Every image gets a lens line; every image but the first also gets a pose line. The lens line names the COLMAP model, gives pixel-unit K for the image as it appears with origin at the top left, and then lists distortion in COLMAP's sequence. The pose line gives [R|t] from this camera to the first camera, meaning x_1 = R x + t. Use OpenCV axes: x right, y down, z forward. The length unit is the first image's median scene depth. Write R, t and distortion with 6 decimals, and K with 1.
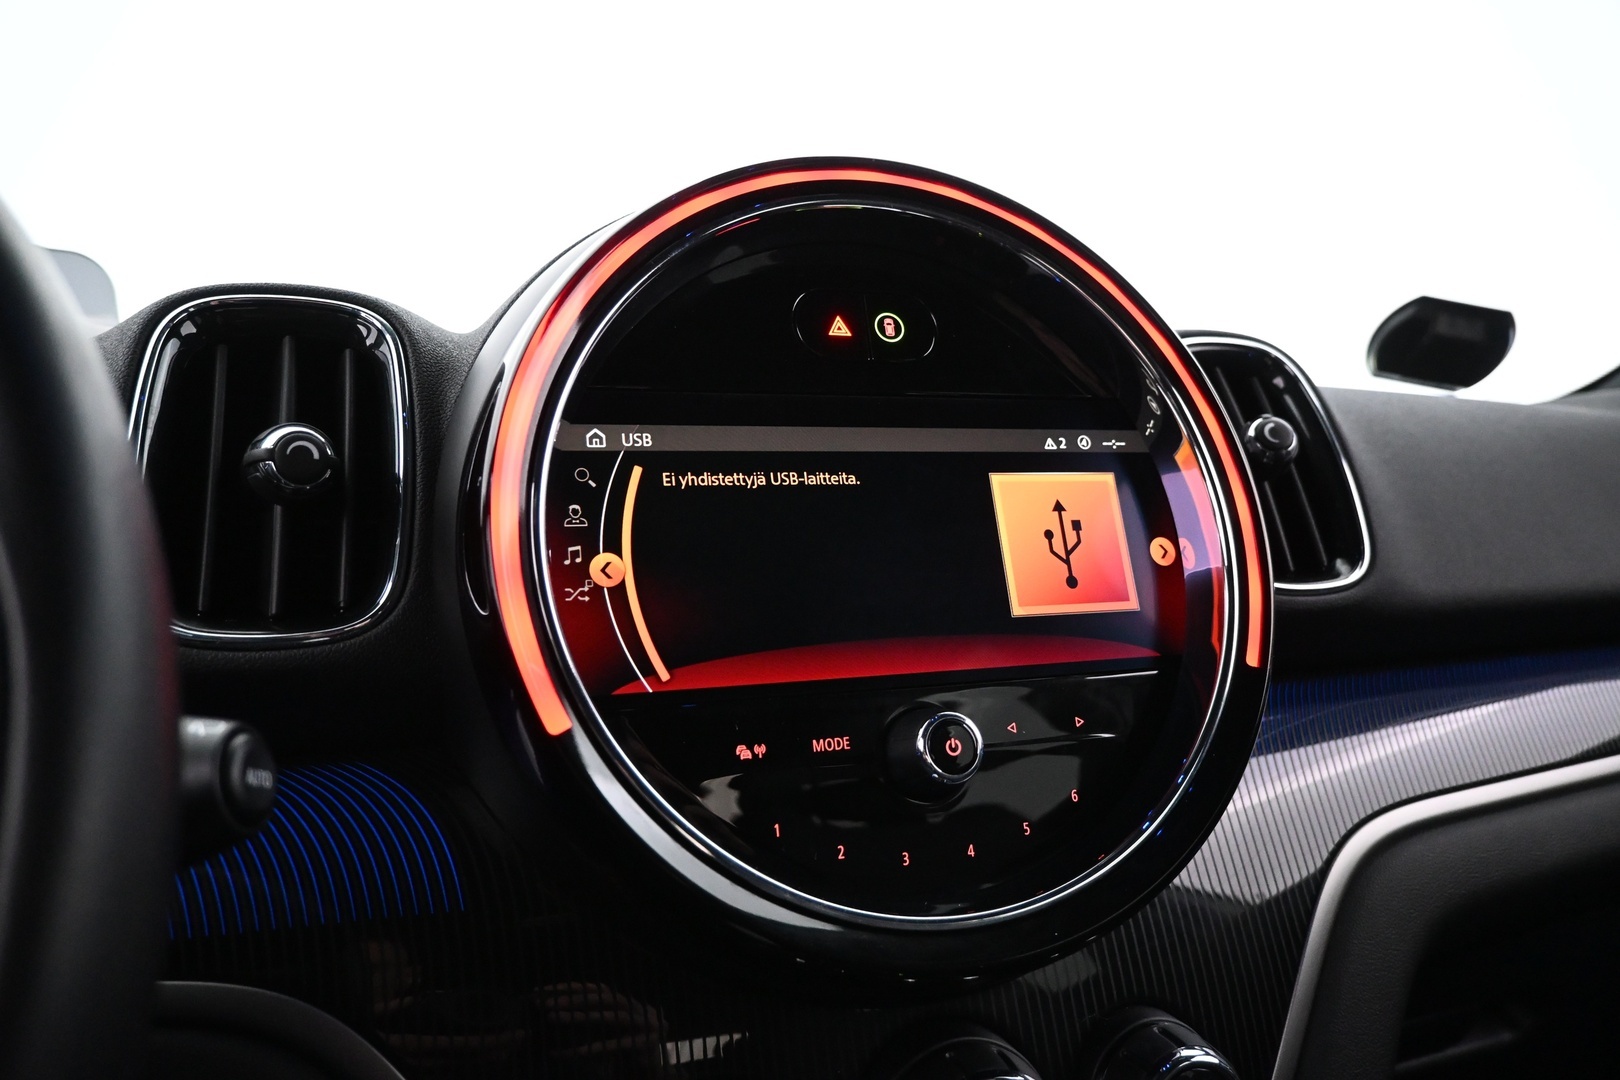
lens RADIAL K [[1097.8, 0, 810.0], [0, 1097.8, 540.0], [0, 0, 1]] dist [0.003560, -0.007387]
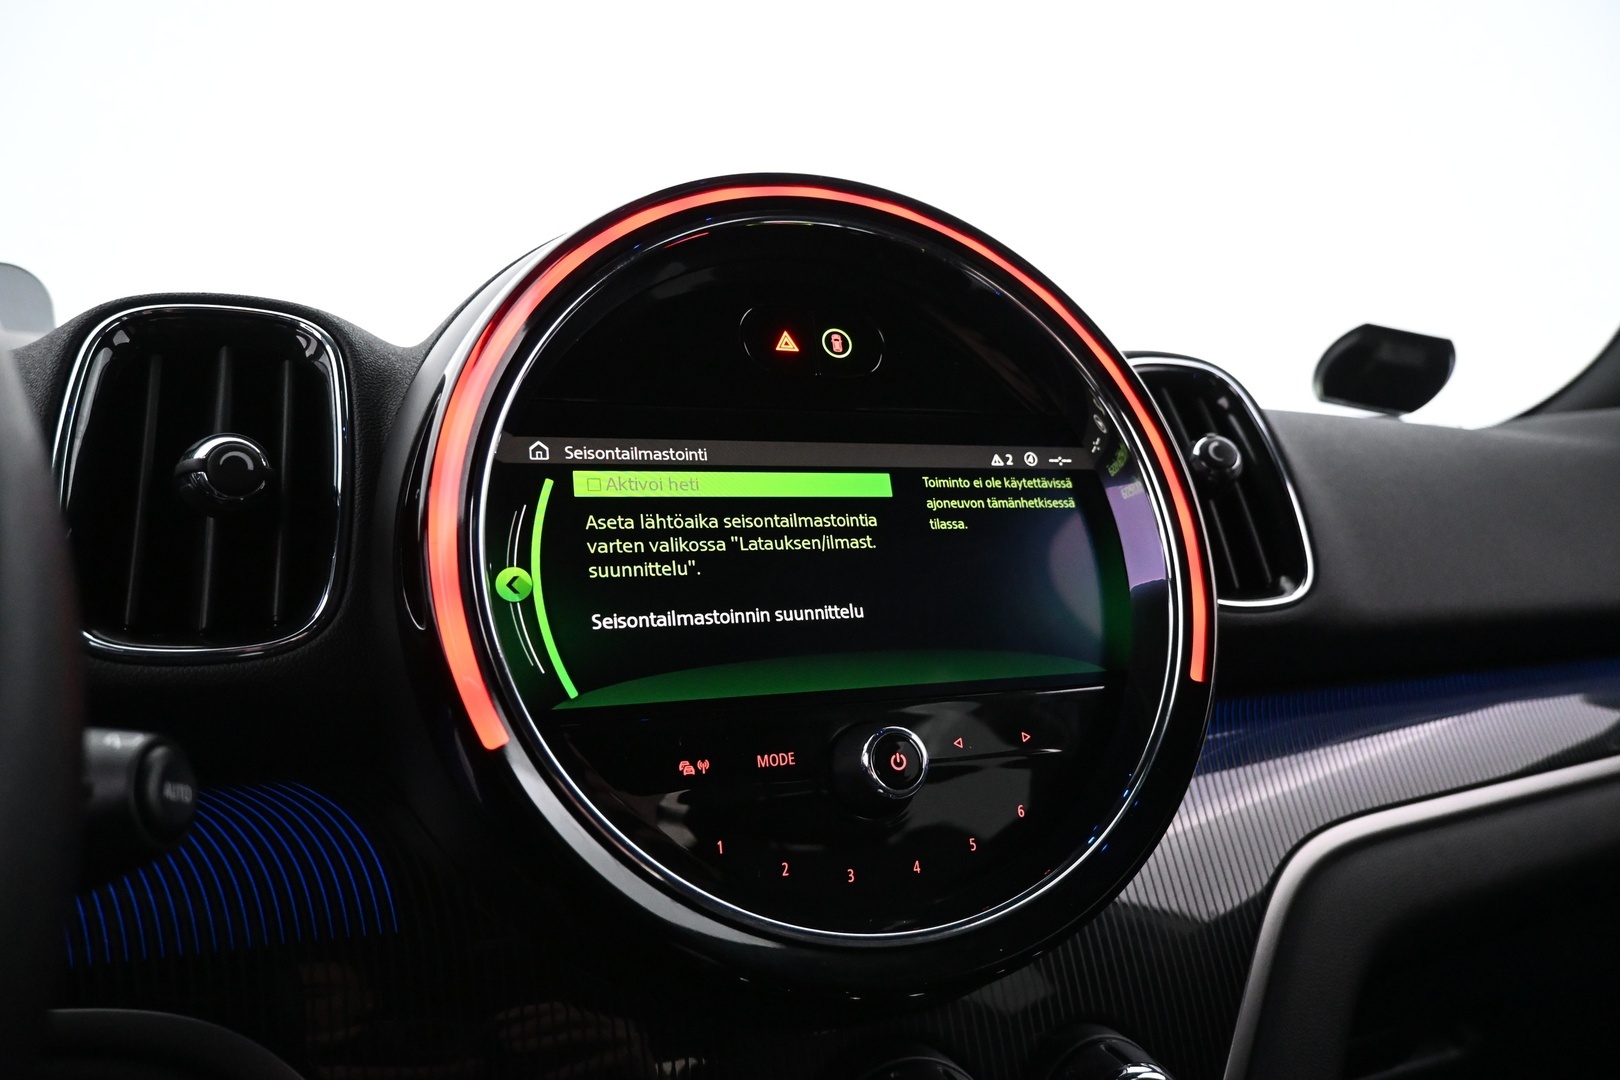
lens RADIAL K [[1097.8, 0, 810.0], [0, 1097.8, 540.0], [0, 0, 1]] dist [0.003560, -0.007387]
pose [[0.999415, 0.001855, 0.034146, 0.014453], [-0.001024, 0.999703, -0.024343, 0.010711], [-0.034181, 0.024294, 0.999120, 0.003878]]
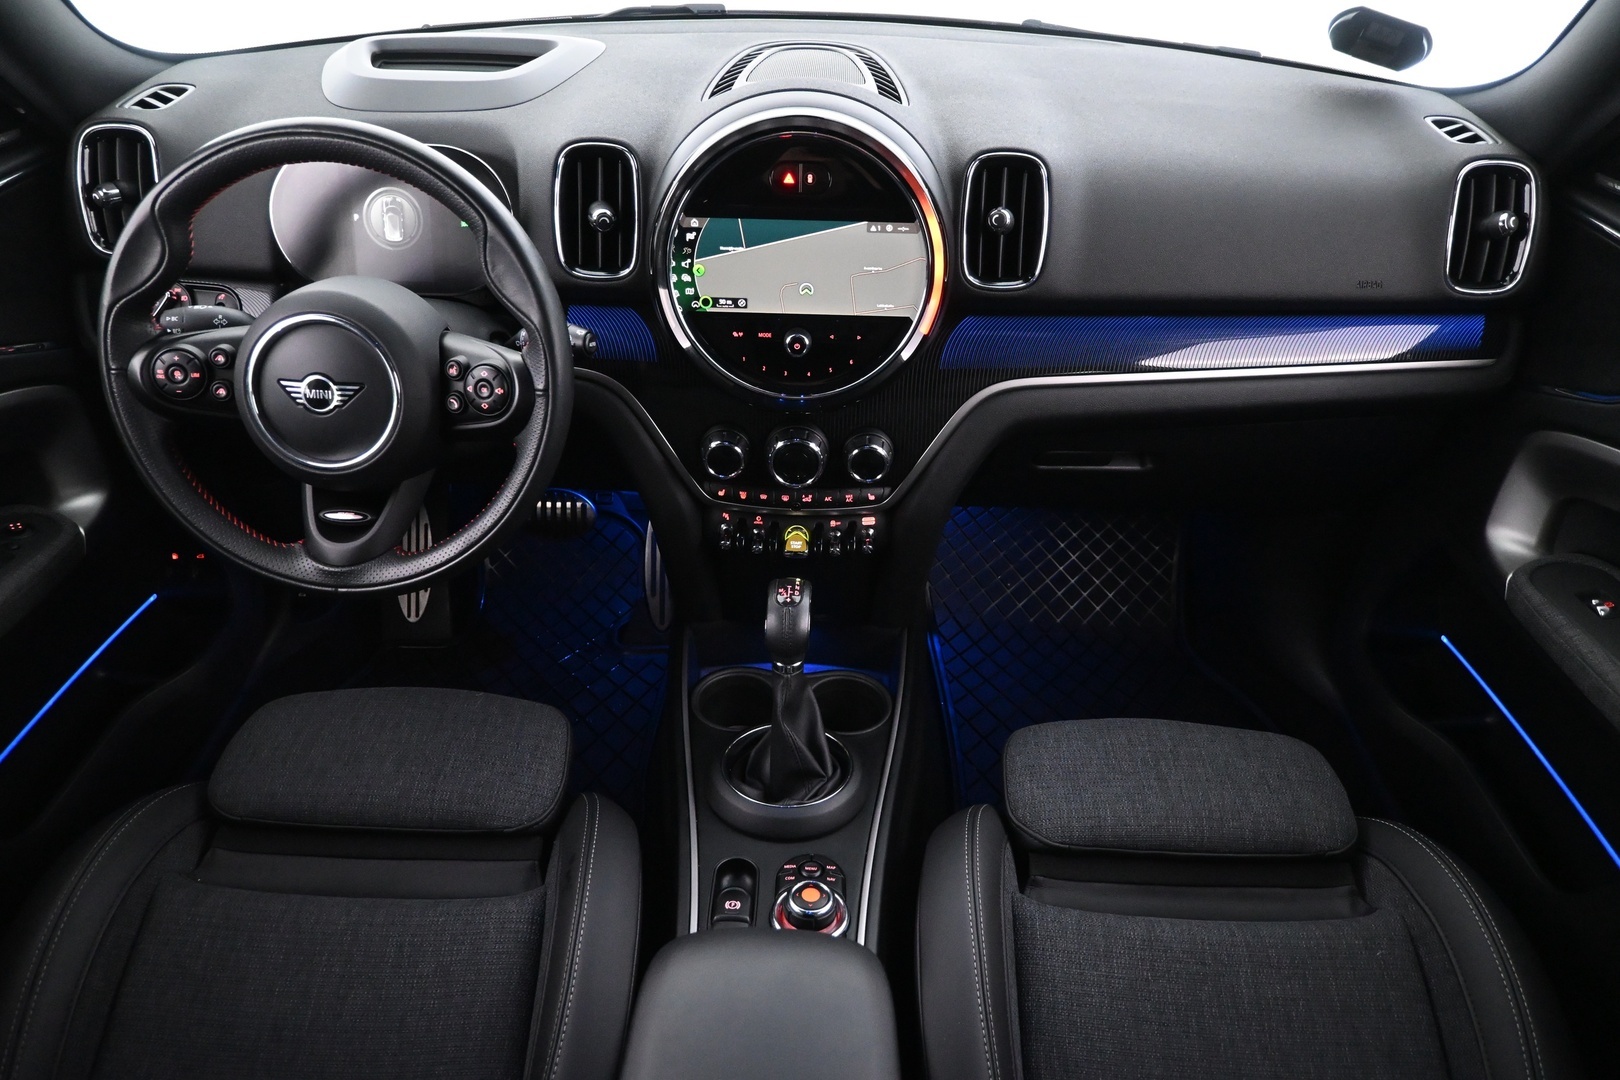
lens RADIAL K [[1097.8, 0, 810.0], [0, 1097.8, 540.0], [0, 0, 1]] dist [0.003560, -0.007387]
pose [[0.936007, 0.242031, -0.255561, 0.966912], [-0.044341, 0.801361, 0.596535, -1.086644], [0.349177, -0.547030, 0.760811, -1.463811]]
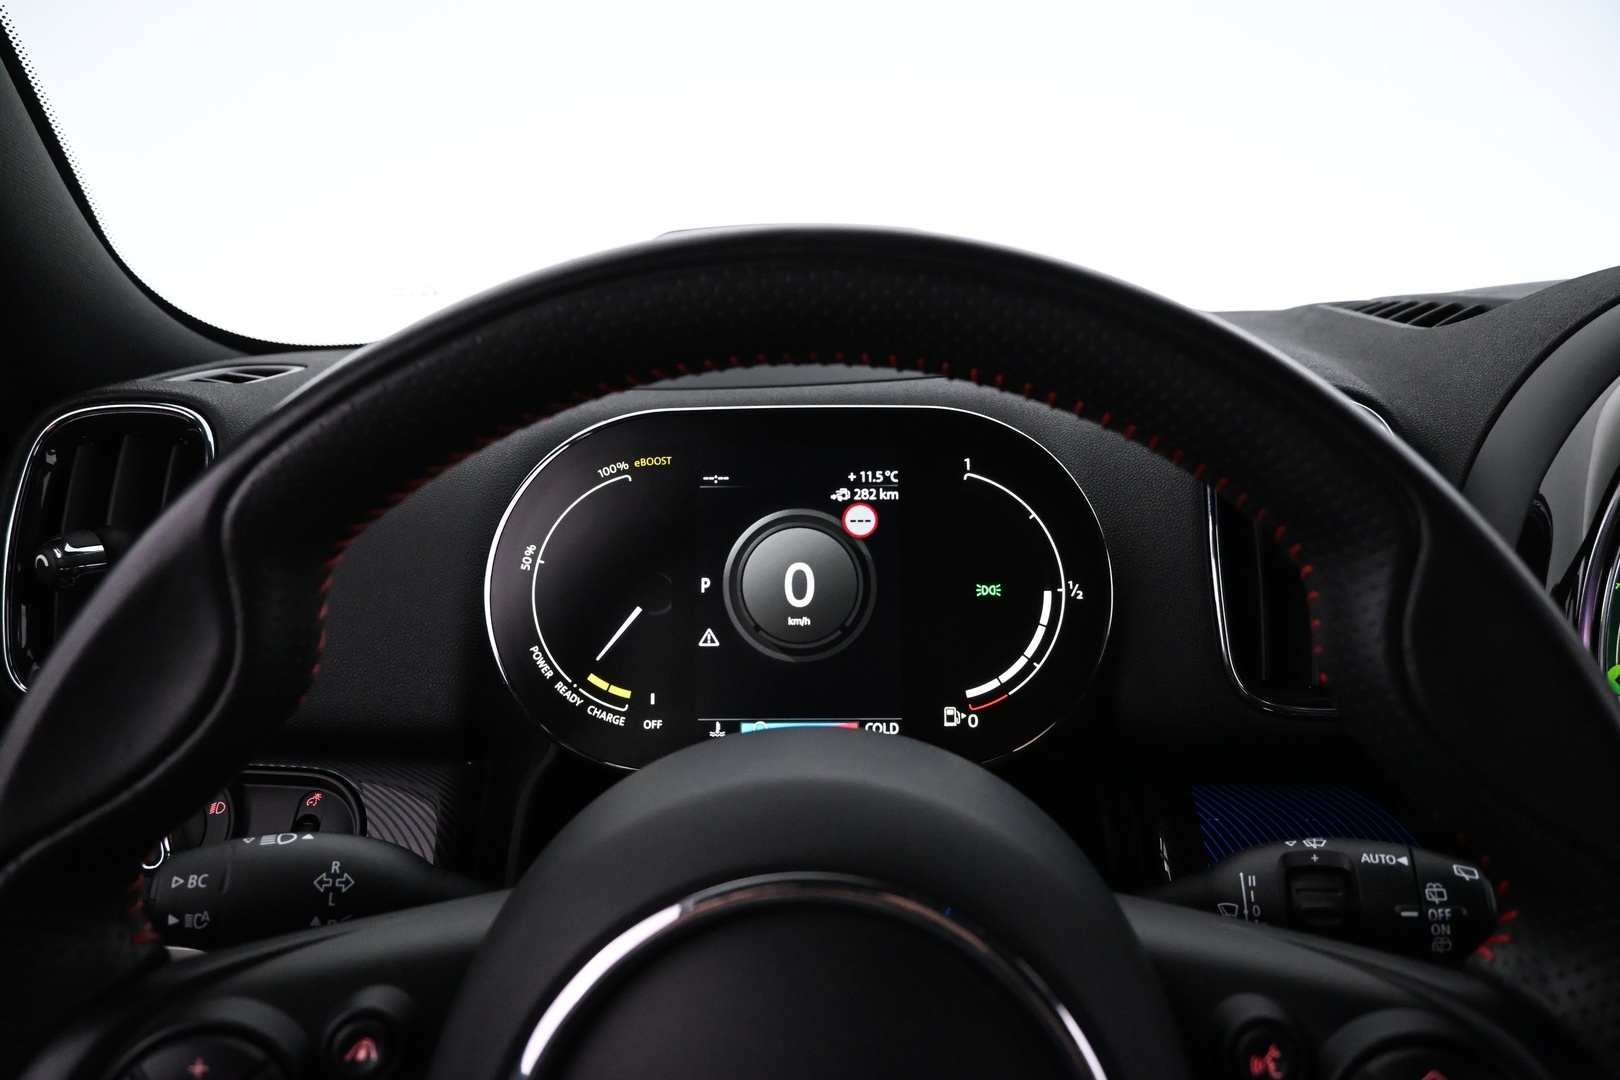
lens RADIAL K [[1097.8, 0, 810.0], [0, 1097.8, 540.0], [0, 0, 1]] dist [0.003560, -0.007387]
pose [[0.949231, 0.088600, -0.301844, -0.605854], [-0.017834, 0.973132, 0.229556, -0.321818], [0.314073, -0.212519, 0.925308, -0.261735]]
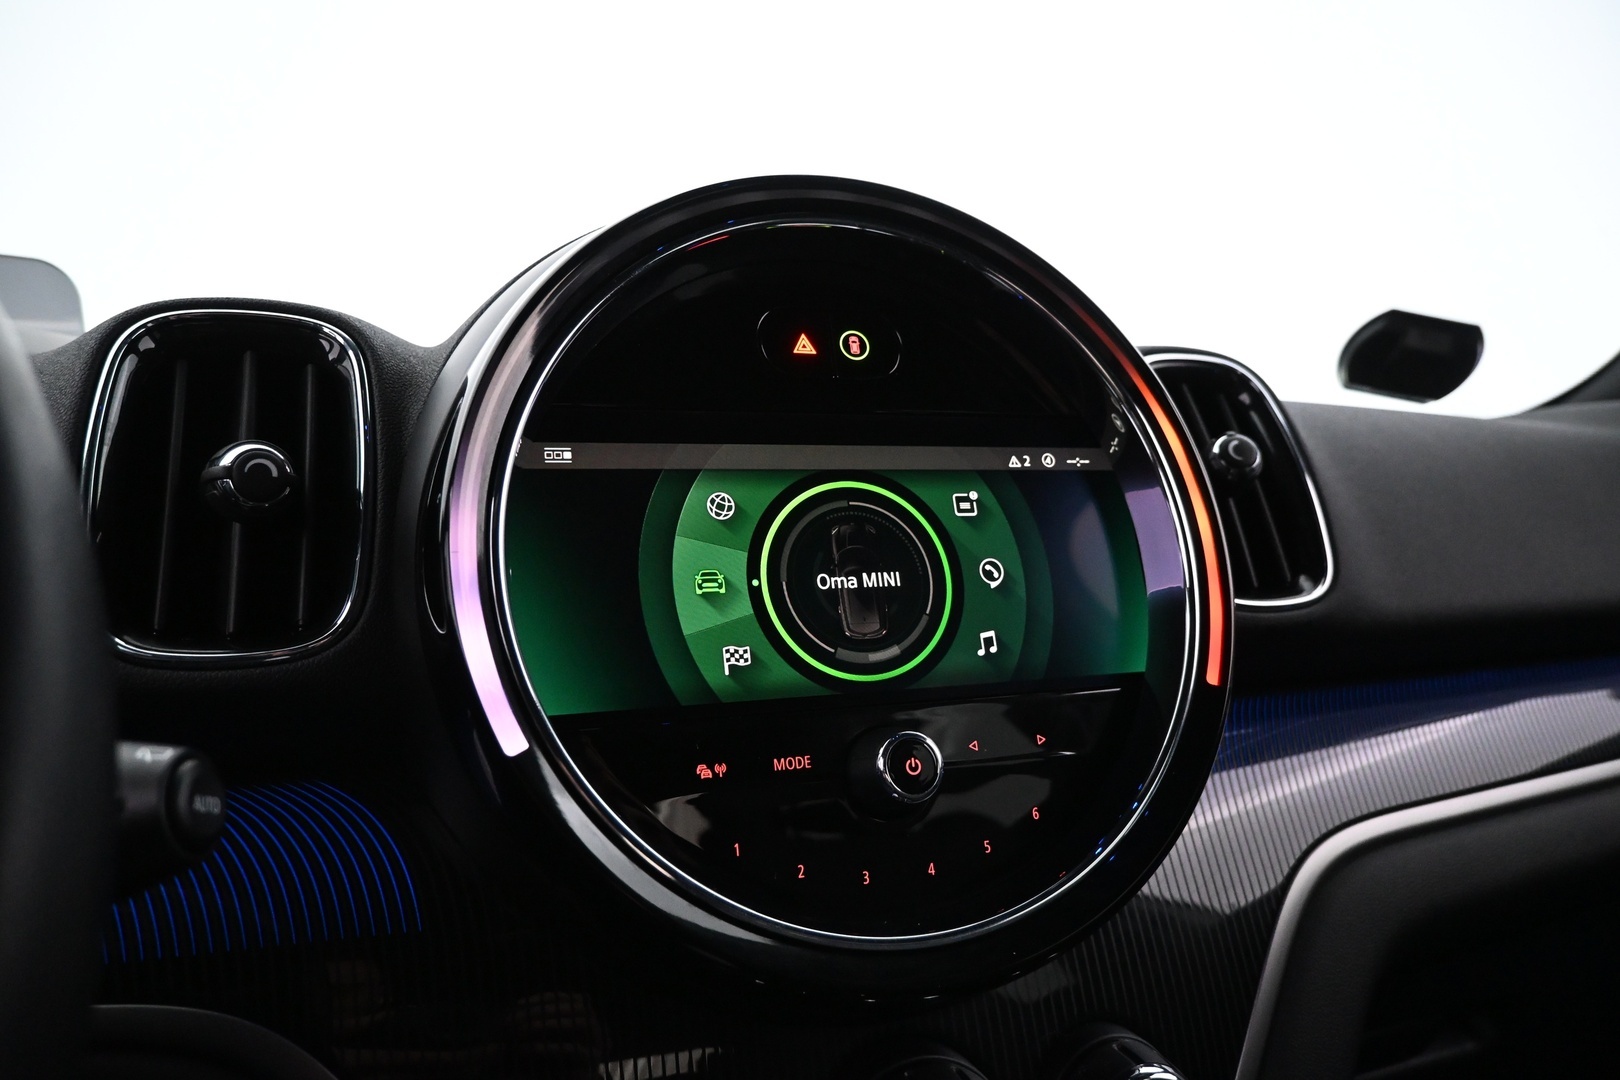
lens RADIAL K [[1097.8, 0, 810.0], [0, 1097.8, 540.0], [0, 0, 1]] dist [0.003560, -0.007387]
pose [[0.999872, 0.003690, 0.015540, 0.017416], [-0.003655, 0.999991, -0.002291, -0.013874], [-0.015549, 0.002234, 0.999877, -0.001829]]
